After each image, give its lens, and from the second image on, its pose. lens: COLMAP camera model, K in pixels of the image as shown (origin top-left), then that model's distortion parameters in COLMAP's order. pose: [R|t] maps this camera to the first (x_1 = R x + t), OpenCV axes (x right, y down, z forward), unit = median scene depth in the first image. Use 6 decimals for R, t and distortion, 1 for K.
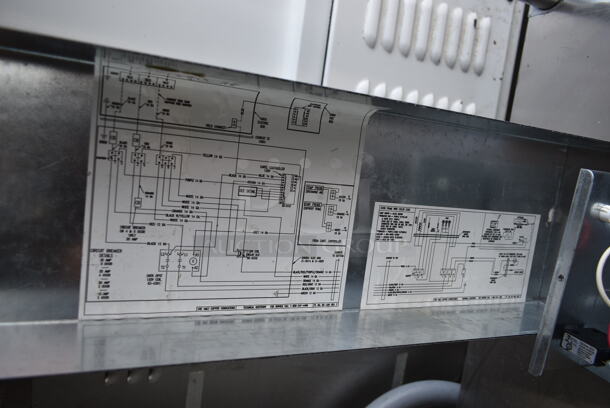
lens RADIAL K [[458.9, 0, 299.0], [0, 458.9, 201.9], [0, 0, 1]] dist [-0.027370, 0.011030]
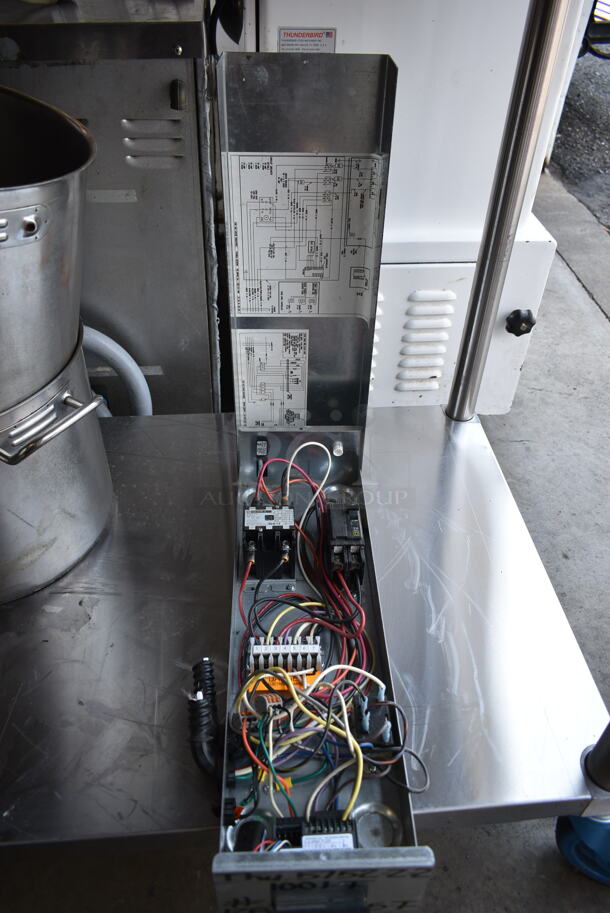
lens RADIAL K [[686.9, 0, 296.2], [0, 686.9, 458.0], [0, 0, 1]] dist [-0.027370, 0.011030]
pose [[0.112297, 0.953362, 0.280160, -0.081489], [-0.986491, 0.140803, -0.083724, 0.325988], [-0.119267, -0.266973, 0.956295, -1.457814]]
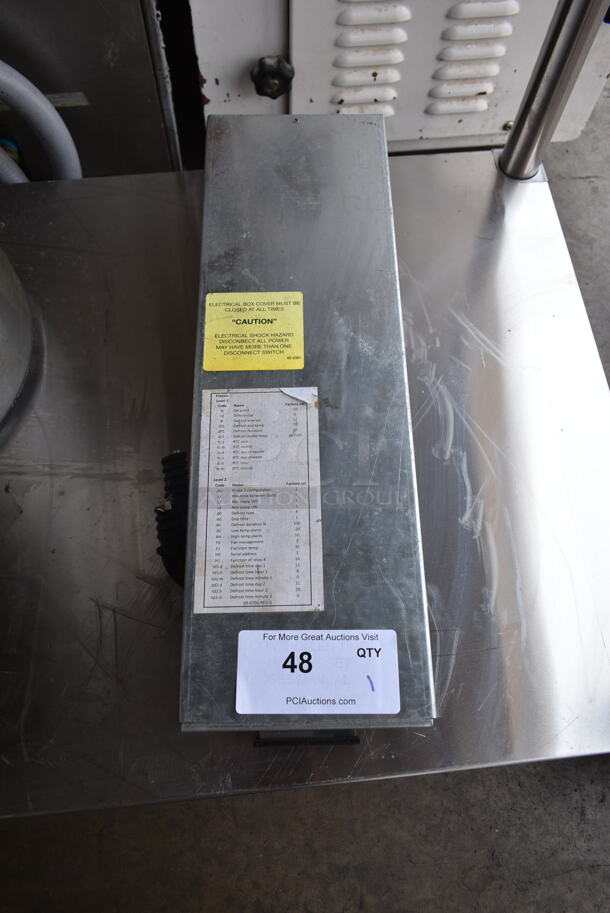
lens RADIAL K [[686.9, 0, 301.4], [0, 686.9, 455.2], [0, 0, 1]] dist [-0.027370, 0.011030]
pose [[0.126761, 0.720897, 0.681351, -0.223157], [-0.982758, 0.184482, -0.012354, 0.173575], [-0.134603, -0.668037, 0.731853, -0.590797]]
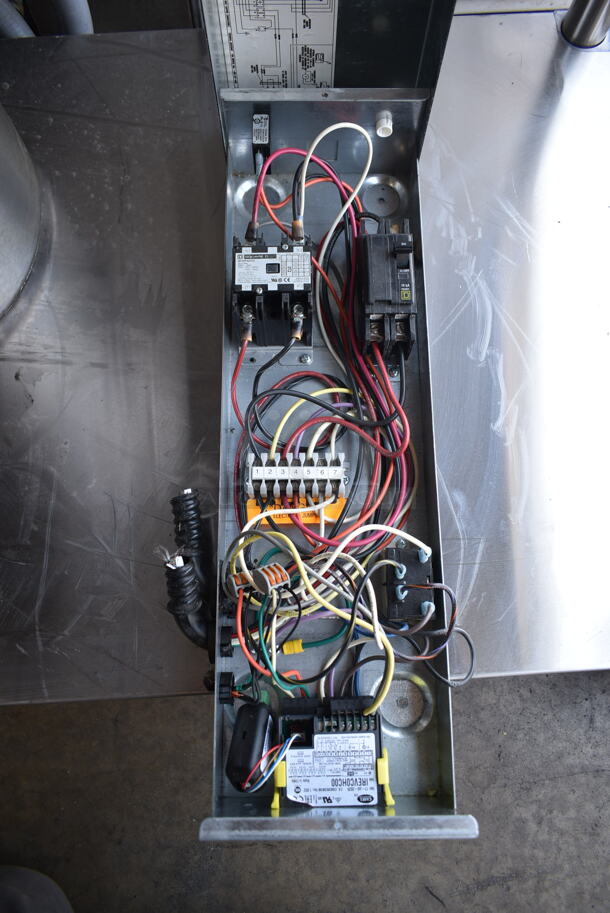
lens RADIAL K [[686.9, 0, 302.0], [0, 686.9, 455.6], [0, 0, 1]] dist [-0.027370, 0.011030]
pose [[0.119361, 0.622205, 0.773701, -0.149133], [-0.988428, 0.147940, 0.033515, 0.194335], [-0.093608, -0.768748, 0.632664, -0.533415]]
